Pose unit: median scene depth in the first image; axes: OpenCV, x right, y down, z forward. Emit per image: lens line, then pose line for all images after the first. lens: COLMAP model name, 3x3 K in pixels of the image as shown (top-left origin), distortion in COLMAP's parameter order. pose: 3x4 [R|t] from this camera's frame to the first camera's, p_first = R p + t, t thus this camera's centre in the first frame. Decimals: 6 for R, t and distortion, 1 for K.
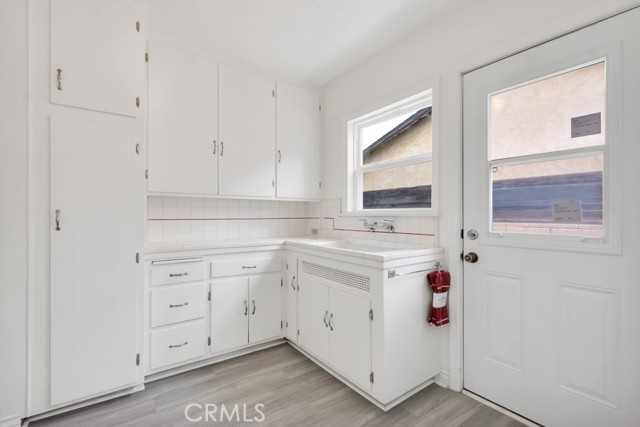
lens RADIAL K [[292.4, 0, 323.6], [0, 292.4, 213.4], [0, 0, 1]] dist [0.005936, -0.000365]
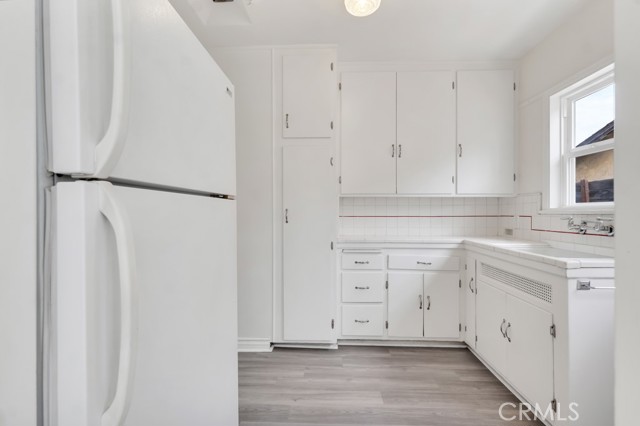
lens RADIAL K [[313.2, 0, 318.5], [0, 313.2, 213.5], [0, 0, 1]] dist [0.001858, -0.000671]
pose [[0.777642, 0.000424, -0.628707, 0.155155], [0.004327, 0.999972, 0.006026, 0.000537], [0.628692, -0.007407, 0.777619, -0.092741]]
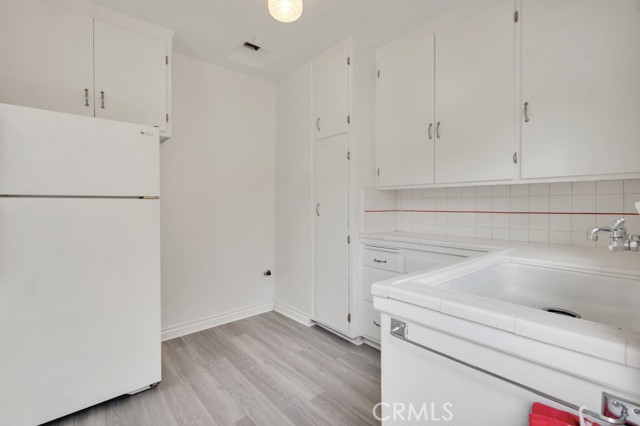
lens RADIAL K [[292.4, 0, 307.7], [0, 292.4, 206.4], [0, 0, 1]] dist [0.005936, -0.000365]
pose [[0.054557, 0.001998, -0.998509, 0.530528], [0.003720, 0.999991, 0.002204, 0.000426], [0.998504, -0.003835, 0.054549, 0.606686]]
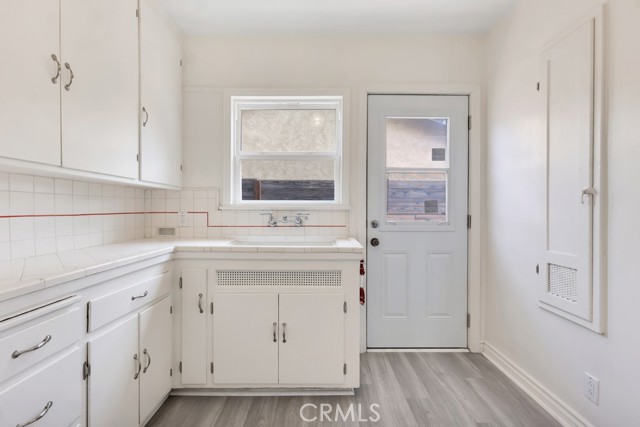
lens RADIAL K [[292.4, 0, 316.9], [0, 292.4, 209.3], [0, 0, 1]] dist [0.005936, -0.000365]
pose [[0.587523, -0.000767, 0.809207, -0.541333], [-0.006583, 0.999962, 0.005727, 0.002130], [-0.809181, -0.008692, 0.587496, 0.372611]]
